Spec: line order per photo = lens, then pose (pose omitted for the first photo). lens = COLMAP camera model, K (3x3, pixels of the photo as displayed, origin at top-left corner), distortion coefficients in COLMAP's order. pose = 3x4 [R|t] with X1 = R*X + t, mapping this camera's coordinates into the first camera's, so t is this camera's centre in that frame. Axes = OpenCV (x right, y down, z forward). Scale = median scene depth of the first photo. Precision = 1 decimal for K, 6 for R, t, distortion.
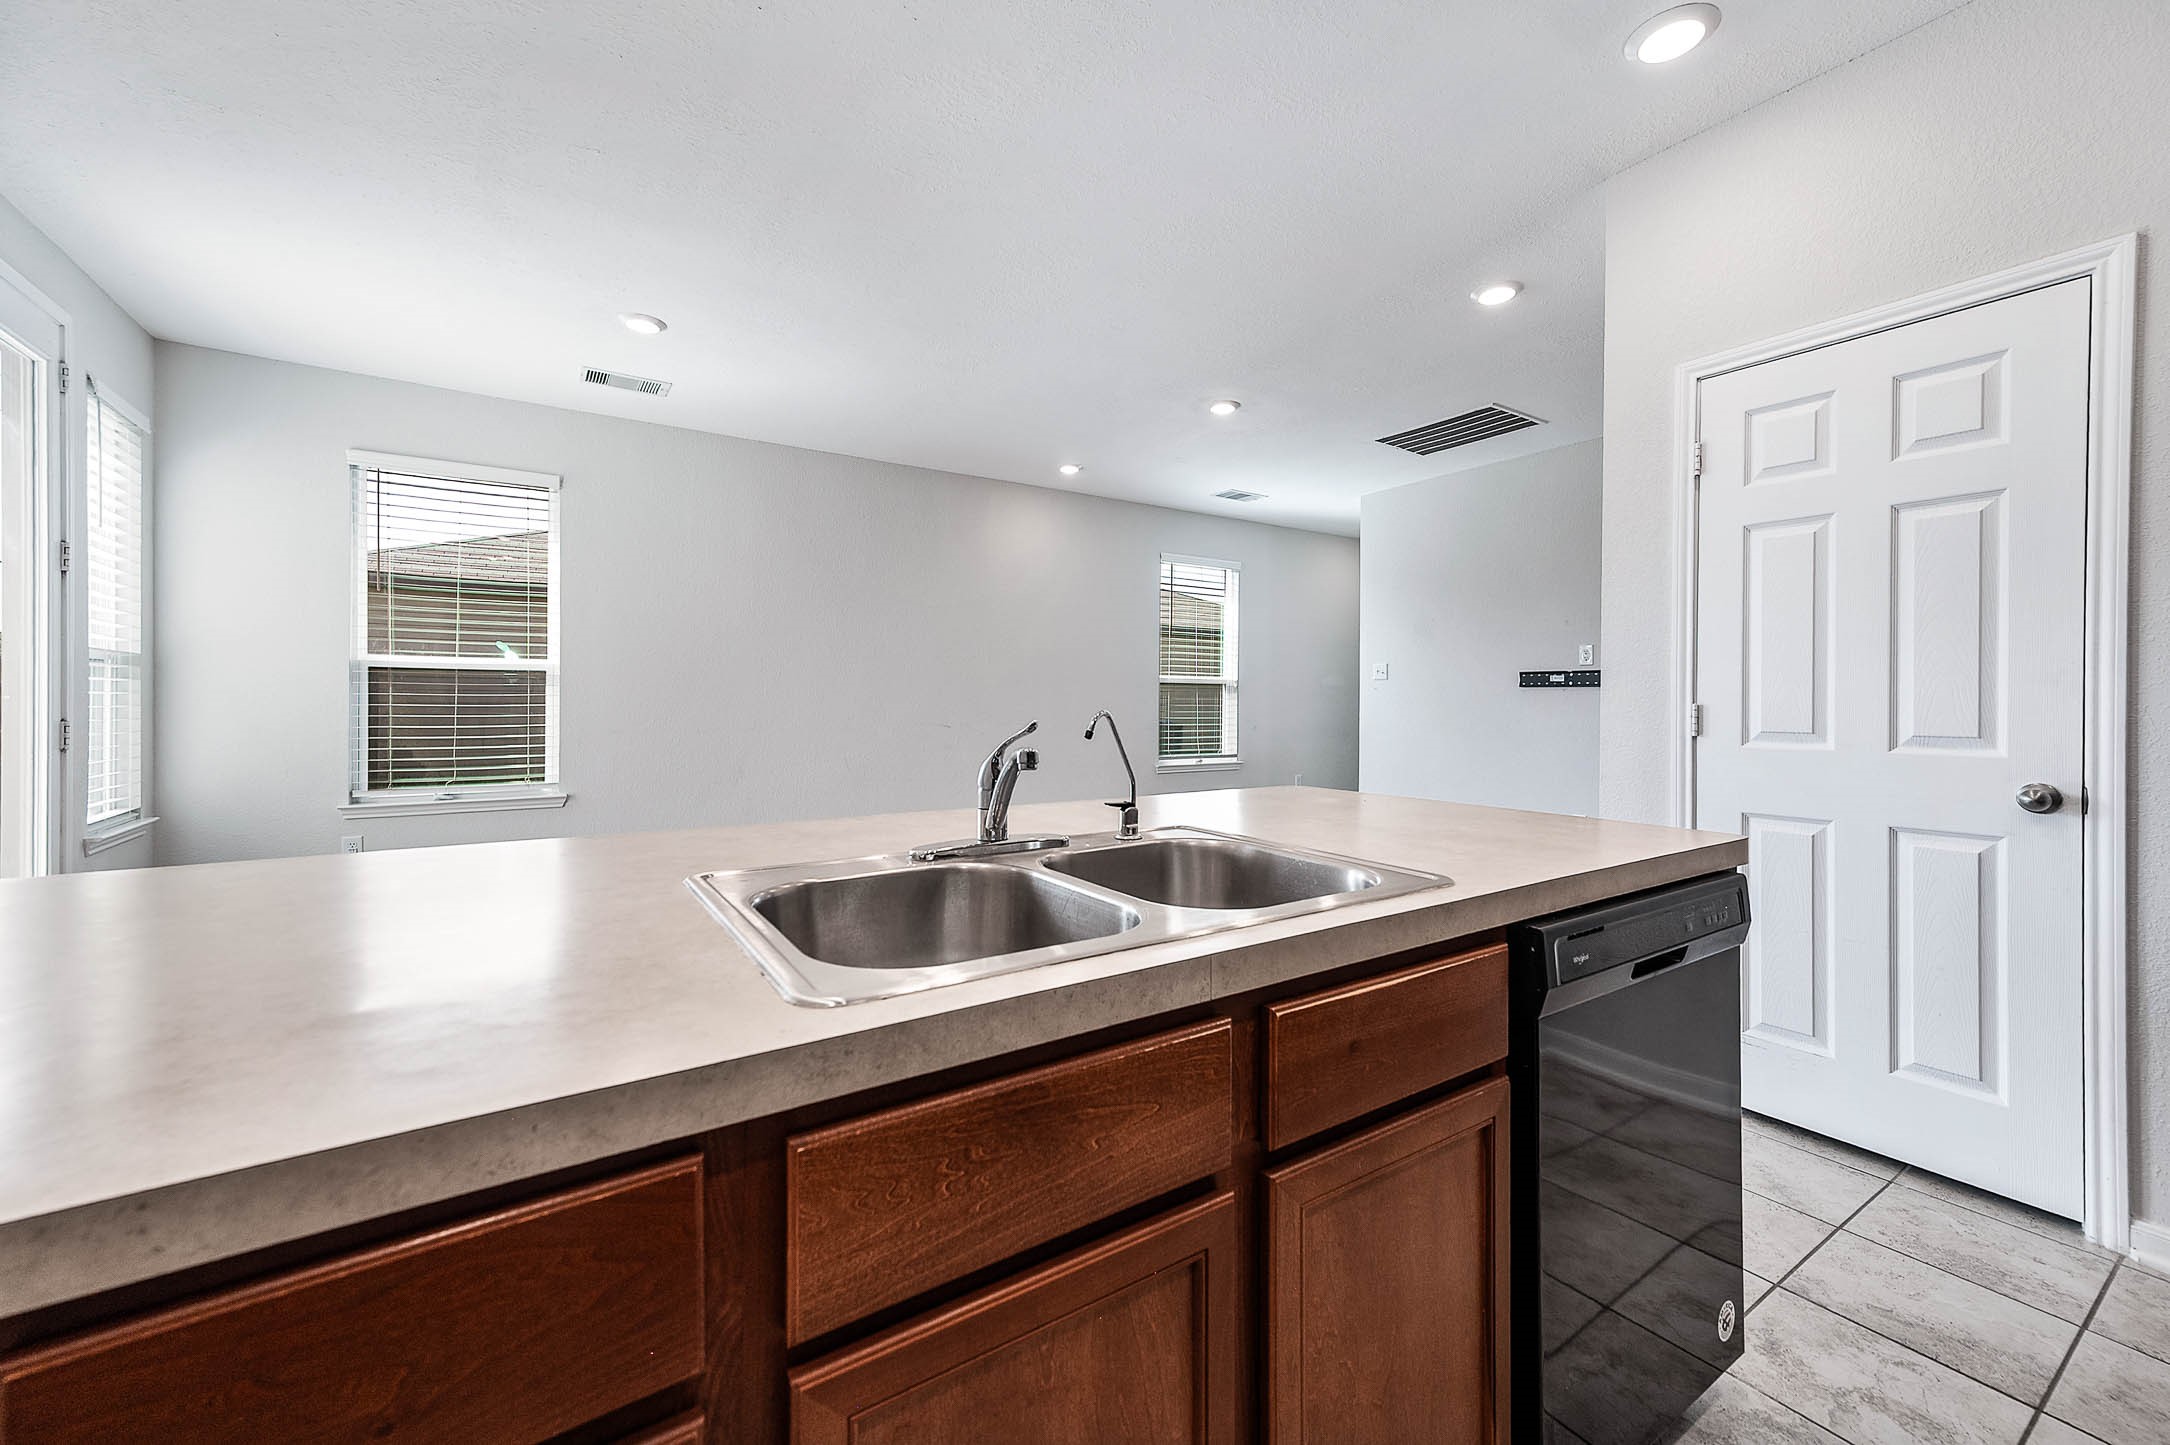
lens RADIAL K [[848.6, 0, 1084.1], [0, 848.6, 698.9], [0, 0, 1]] dist [0.009764, 0.000917]
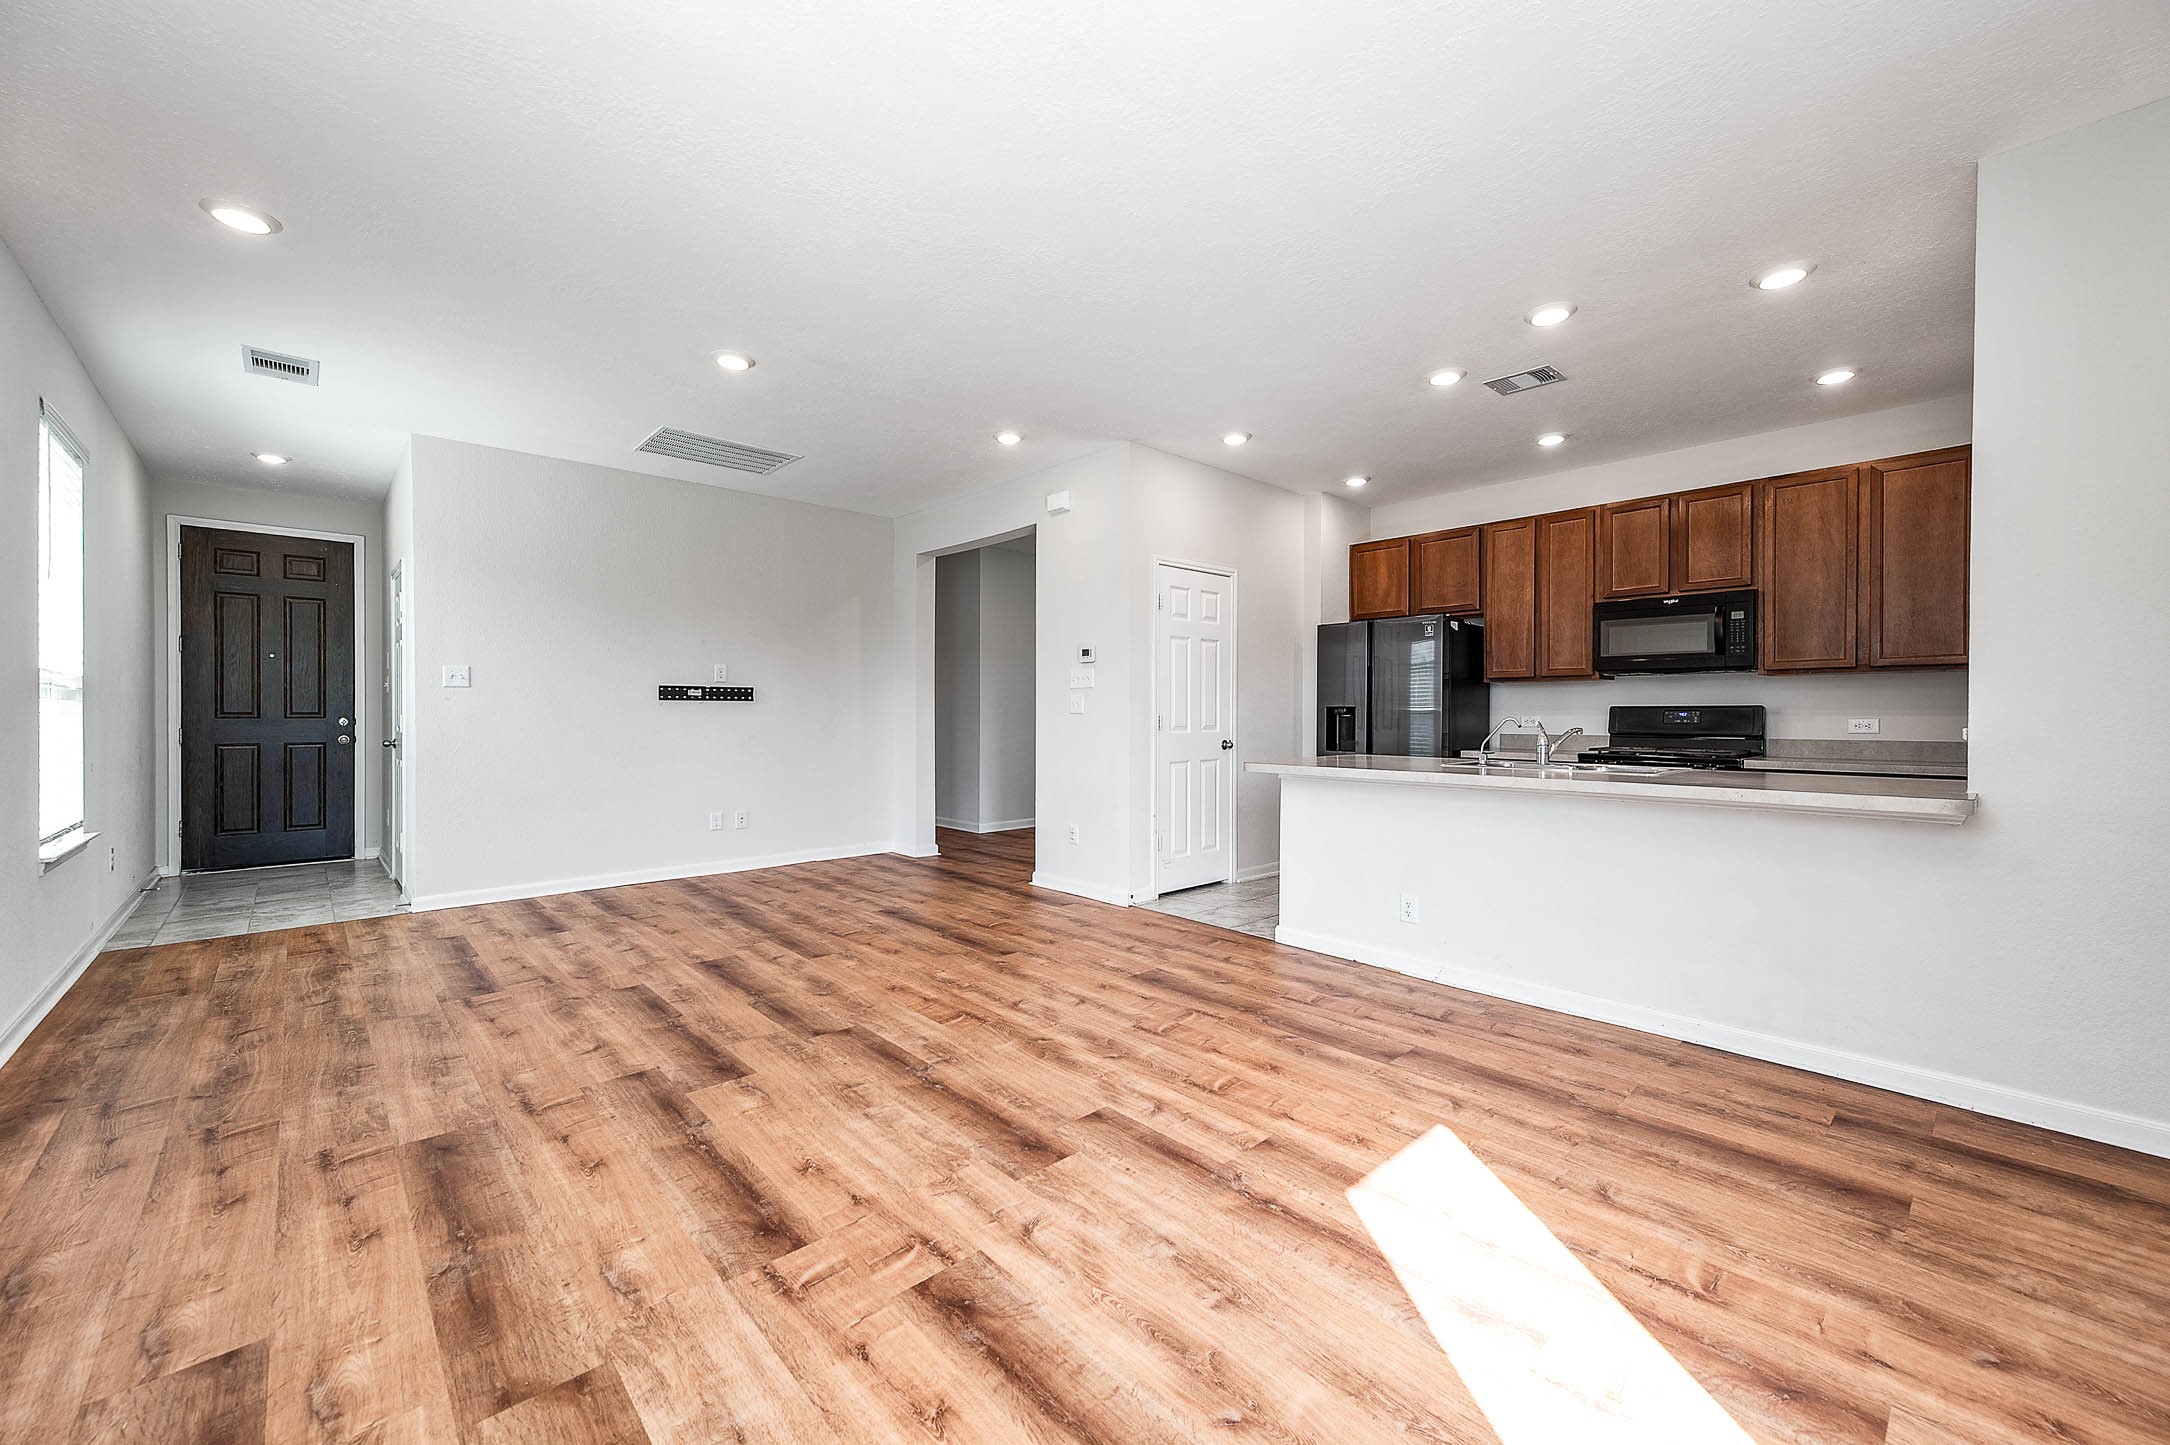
lens RADIAL K [[848.6, 0, 1083.0], [0, 848.6, 714.8], [0, 0, 1]] dist [0.009764, 0.000917]
pose [[-0.162219, -0.008264, 0.986720, -0.726324], [-0.000029, 0.999965, 0.008370, -0.005660], [-0.986755, 0.001329, -0.162213, 0.810608]]
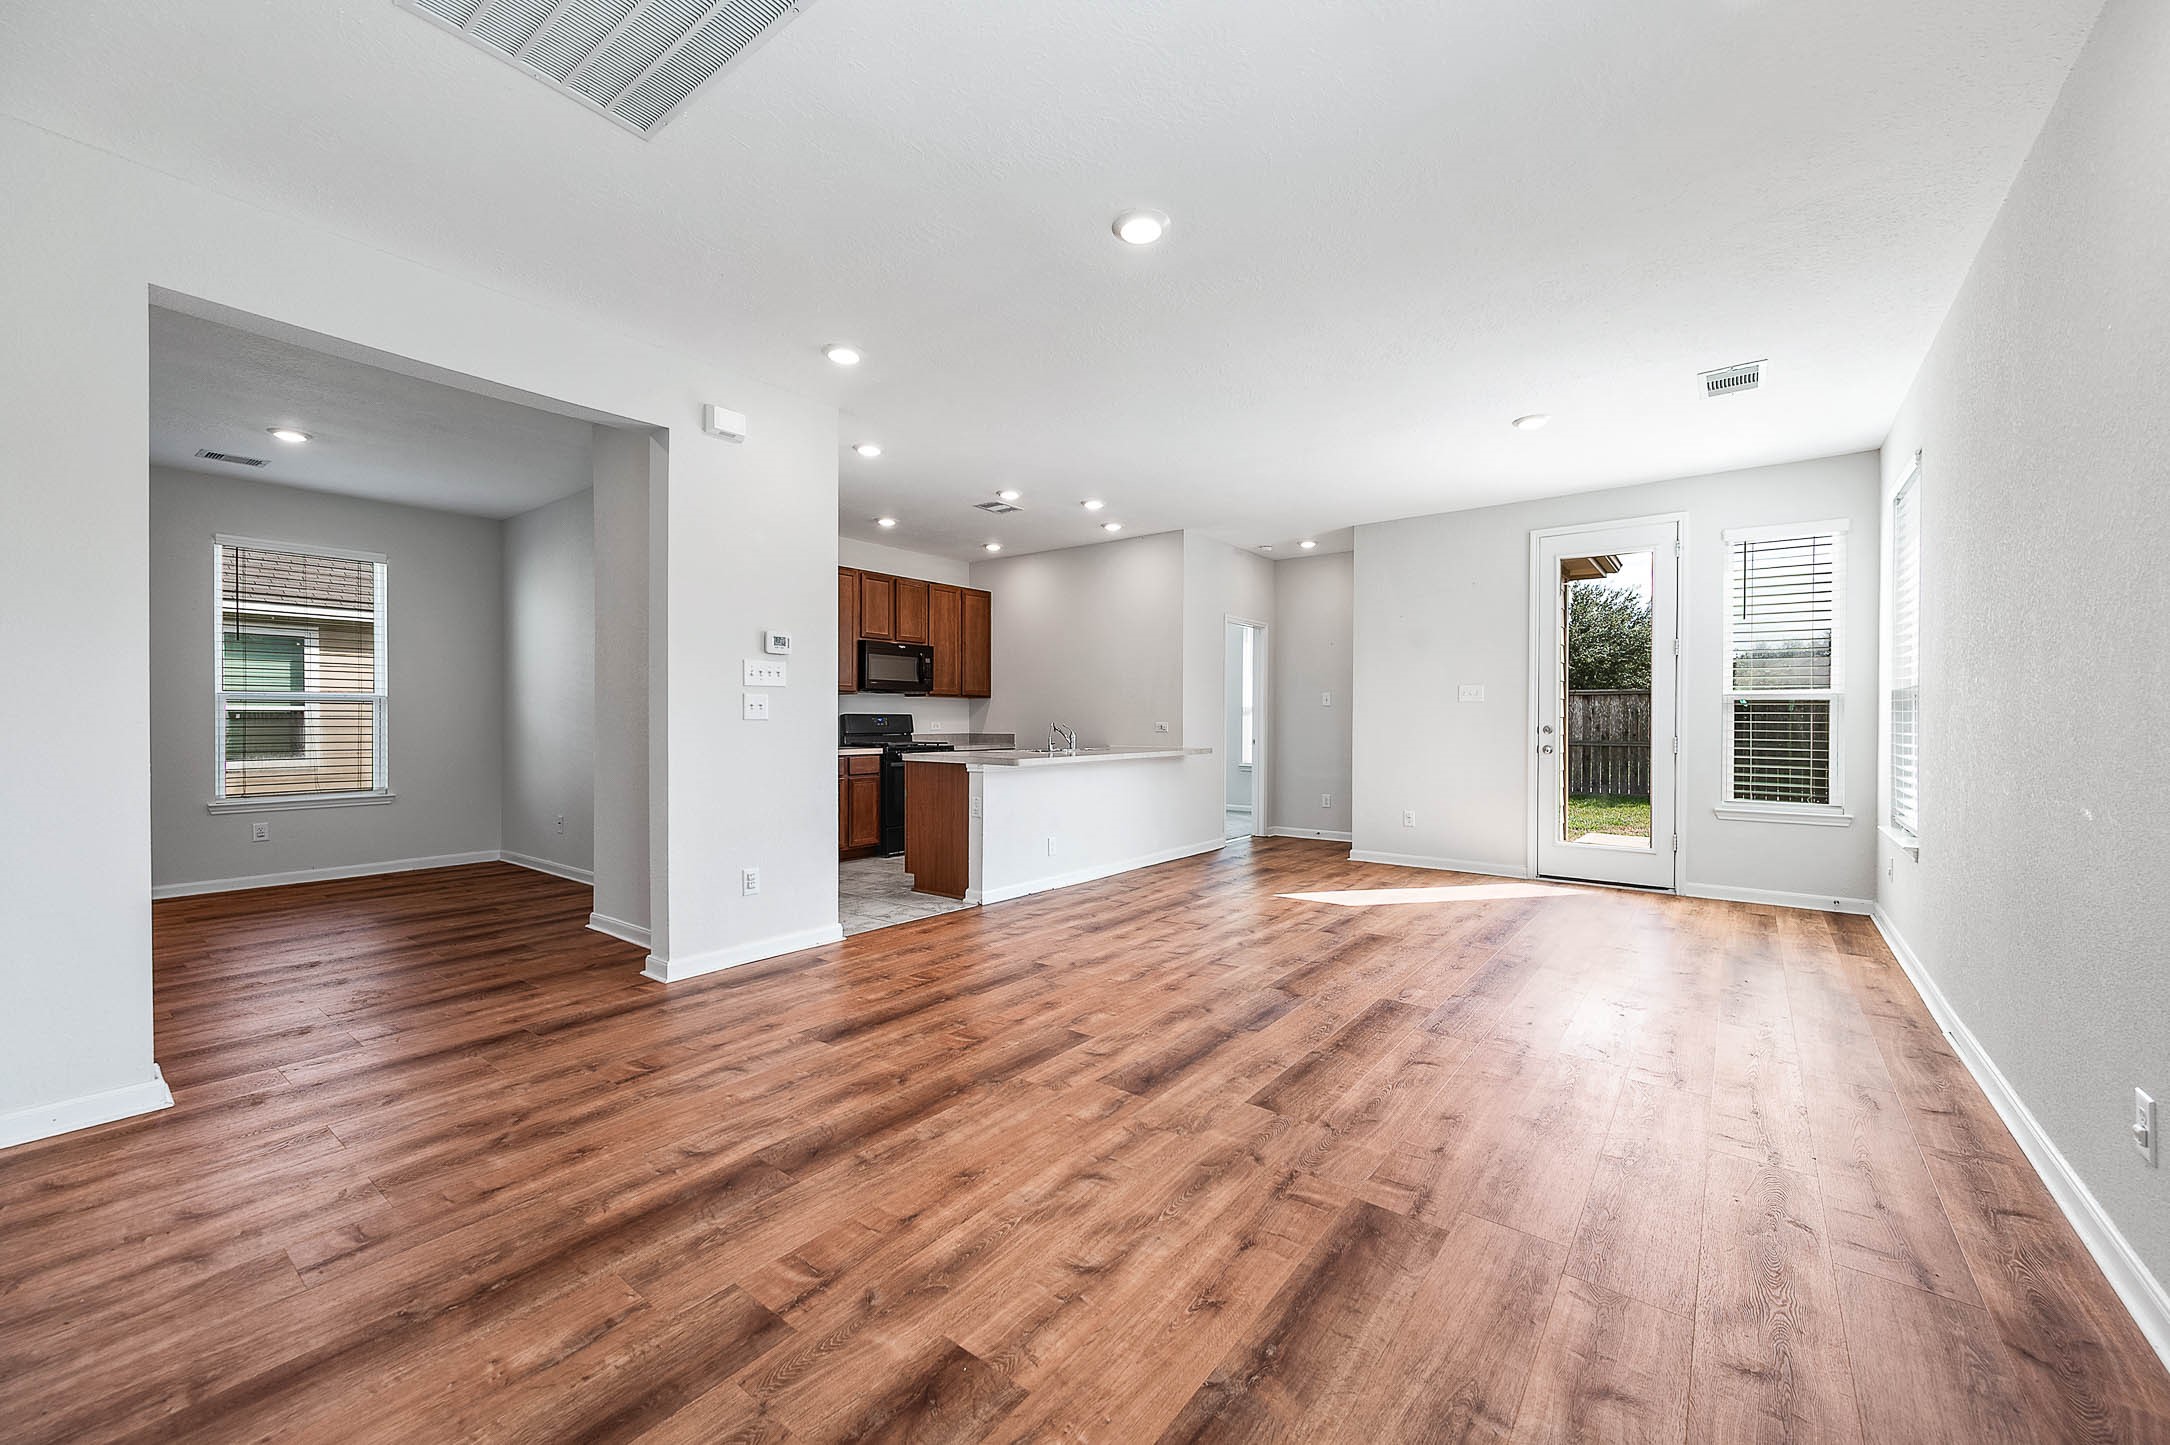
lens RADIAL K [[848.6, 0, 1086.5], [0, 848.6, 716.4], [0, 0, 1]] dist [0.009764, 0.000917]
pose [[-0.945908, -0.007662, -0.324343, 0.399960], [-0.006773, 0.999970, -0.003870, 0.000106], [0.324363, -0.001464, -0.945931, 1.580947]]
